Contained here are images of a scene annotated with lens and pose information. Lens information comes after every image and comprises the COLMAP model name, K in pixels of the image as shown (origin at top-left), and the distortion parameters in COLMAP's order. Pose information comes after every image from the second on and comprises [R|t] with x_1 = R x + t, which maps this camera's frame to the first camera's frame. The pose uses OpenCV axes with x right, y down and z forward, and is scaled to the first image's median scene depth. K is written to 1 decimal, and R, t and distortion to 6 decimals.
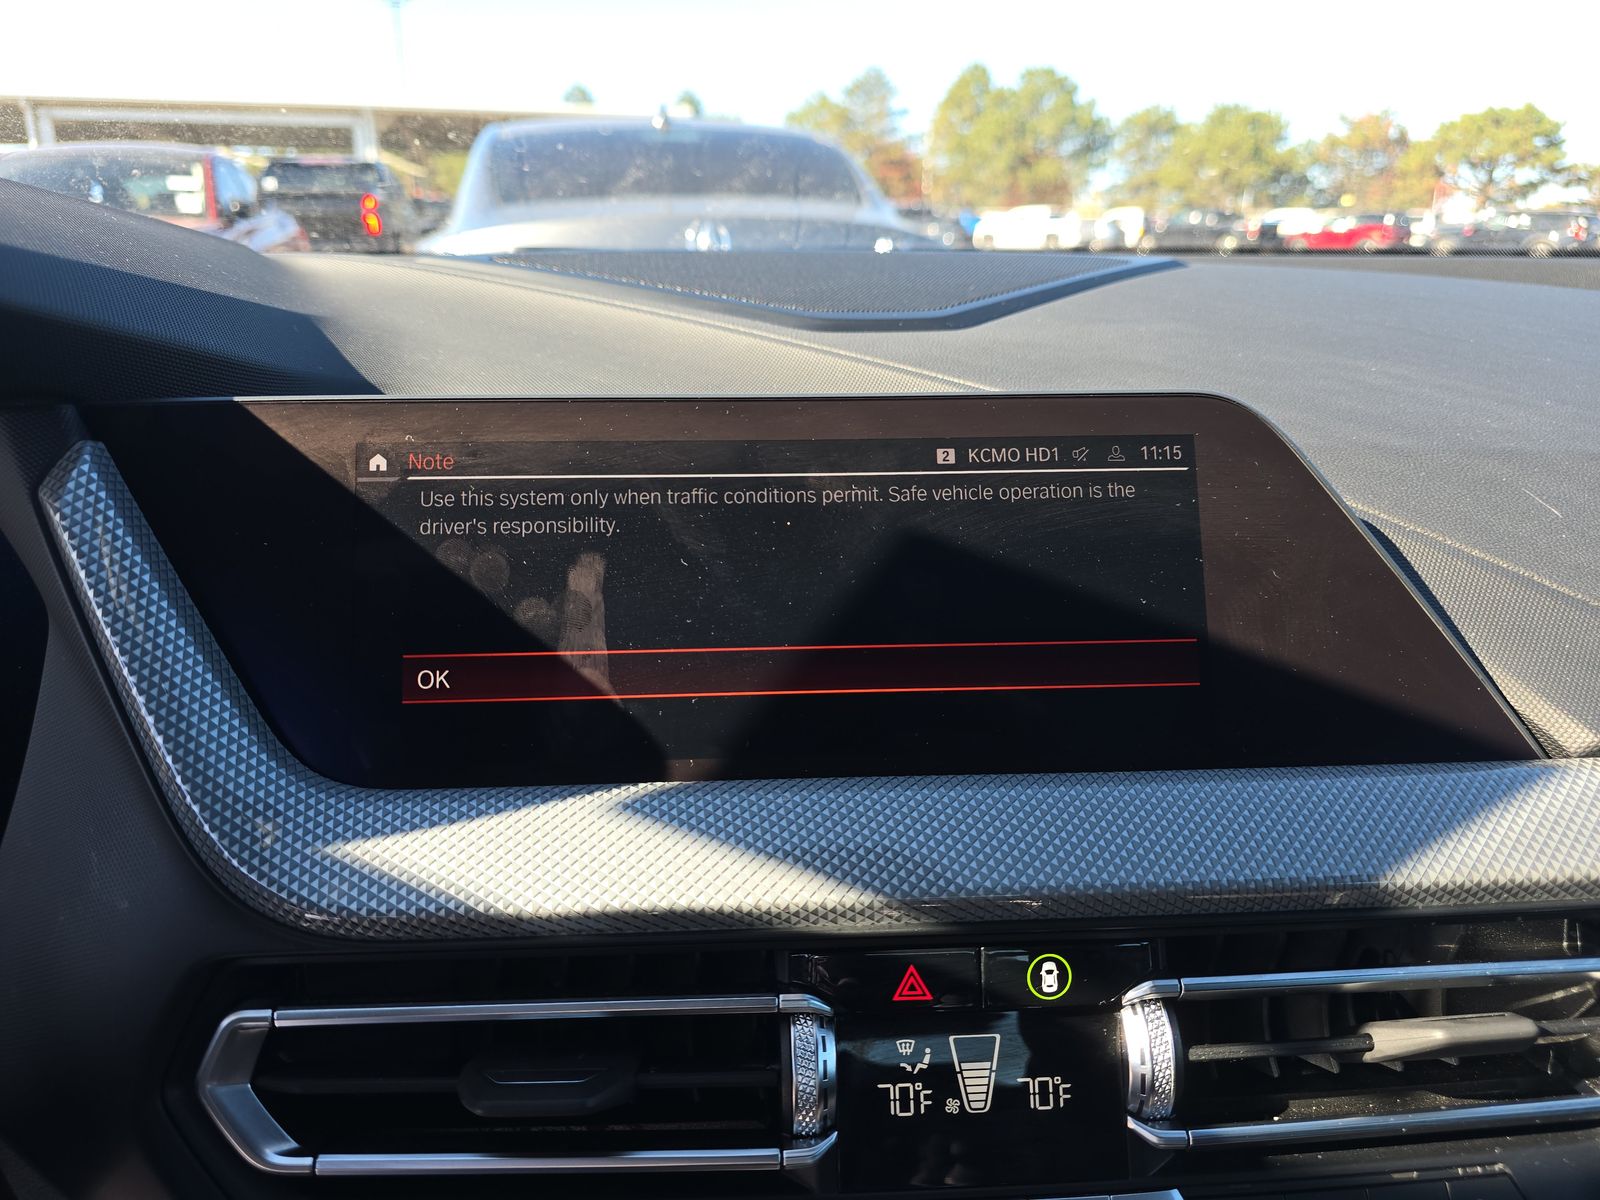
lens RADIAL K [[1052.2, 0, 806.3], [0, 1052.2, 600.0], [0, 0, 1]] dist [0.029351, -0.009452]
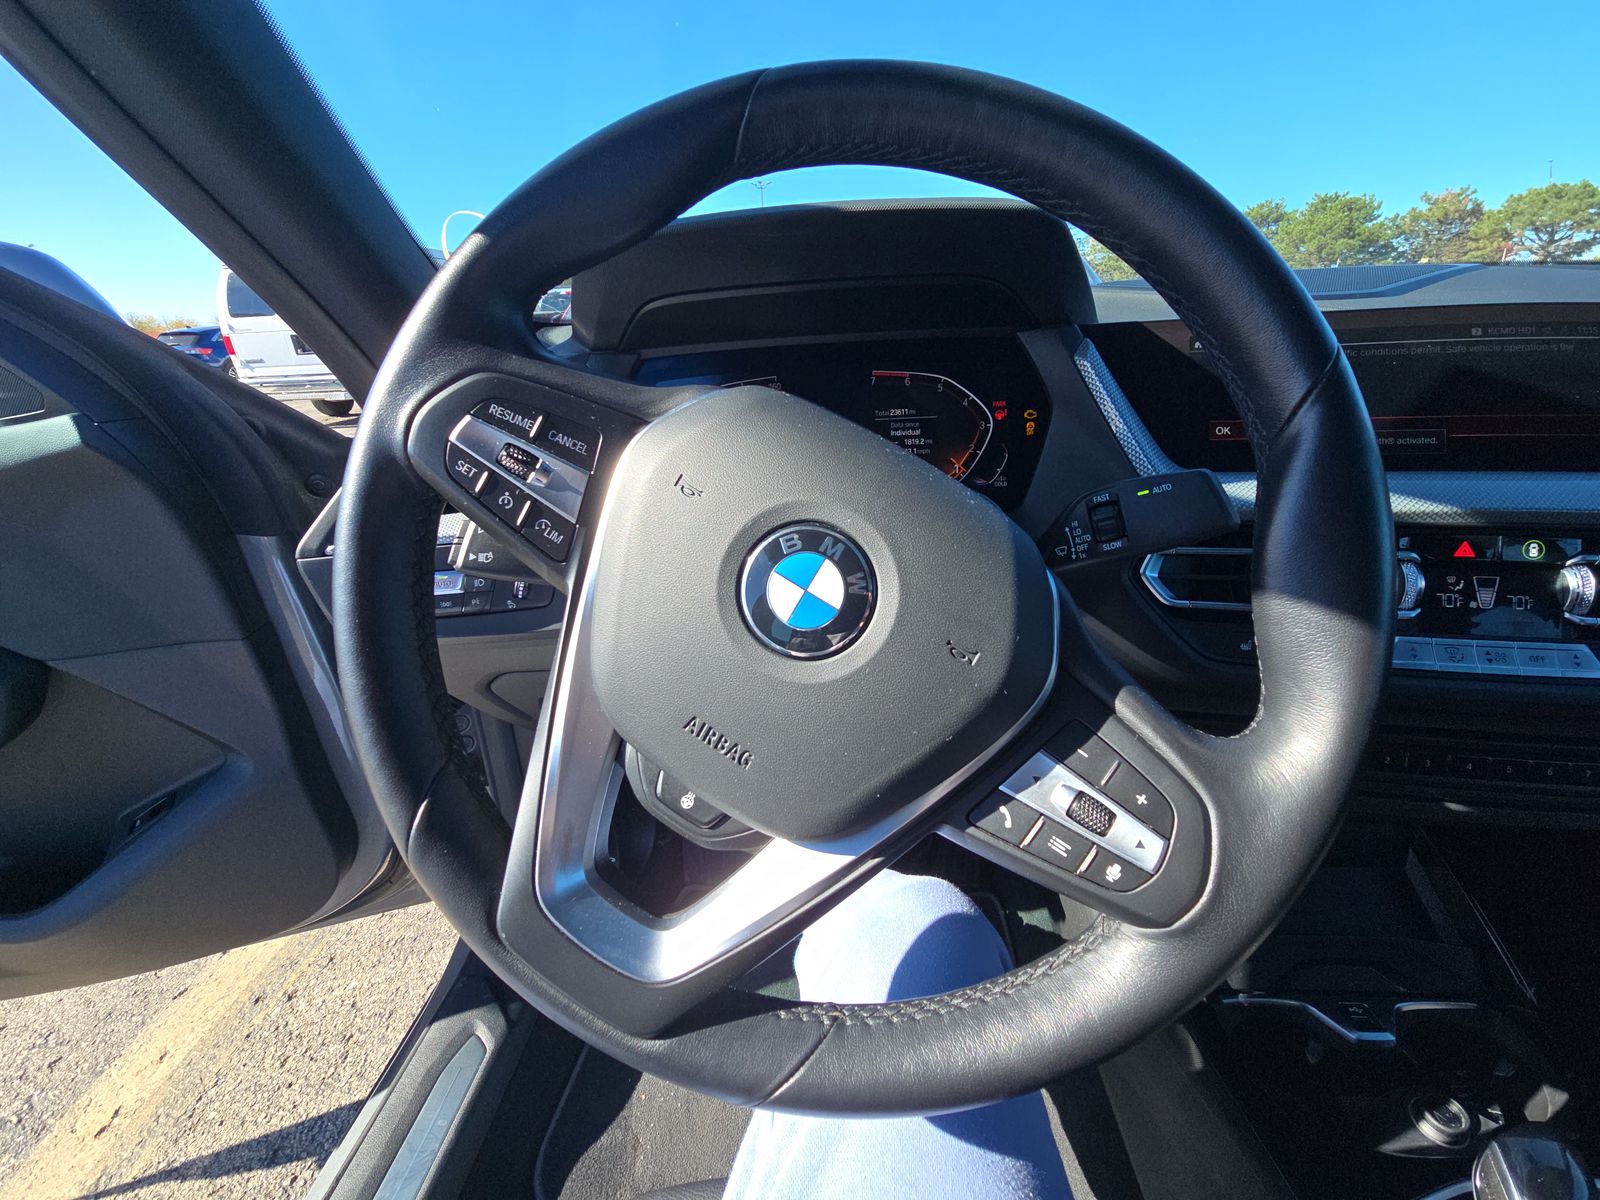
lens RADIAL K [[638.0, 0, 802.3], [0, 638.0, 602.7], [0, 0, 1]] dist [0.006969, -0.006482]
pose [[0.965207, 0.057976, -0.254979, -0.866910], [-0.035319, 0.995081, 0.092559, 0.358898], [0.259091, -0.080333, 0.962506, -0.704149]]
